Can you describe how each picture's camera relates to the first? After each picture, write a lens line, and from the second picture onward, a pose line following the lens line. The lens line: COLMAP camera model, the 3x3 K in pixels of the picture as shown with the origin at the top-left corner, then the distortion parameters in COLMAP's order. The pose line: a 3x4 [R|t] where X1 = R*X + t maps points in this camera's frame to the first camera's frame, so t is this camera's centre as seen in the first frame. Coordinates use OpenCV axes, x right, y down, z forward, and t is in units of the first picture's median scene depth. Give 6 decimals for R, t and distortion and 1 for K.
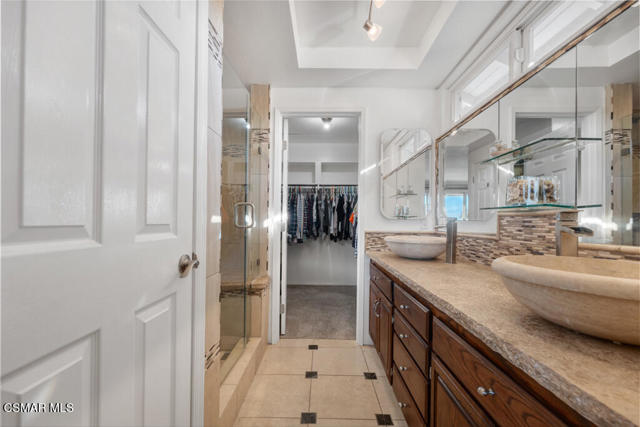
lens RADIAL K [[263.5, 0, 317.7], [0, 263.5, 220.0], [0, 0, 1]] dist [-0.001142, 0.000273]
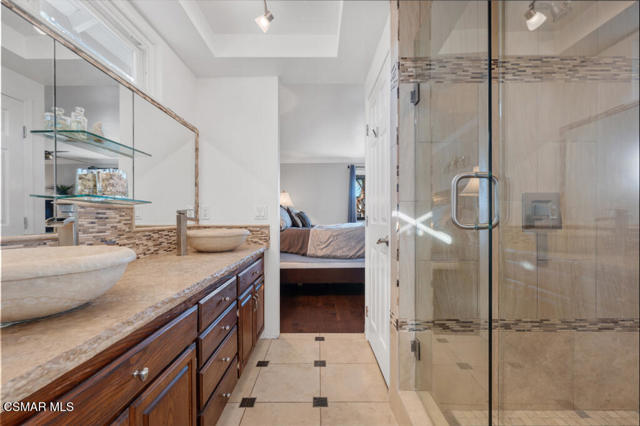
lens RADIAL K [[263.5, 0, 317.7], [0, 263.5, 219.5], [0, 0, 1]] dist [-0.001142, 0.000273]
pose [[-0.999981, -0.001212, -0.005969, -0.010992], [-0.001200, 0.999997, -0.001954, 0.030922], [0.005971, -0.001947, -0.999980, 2.006926]]
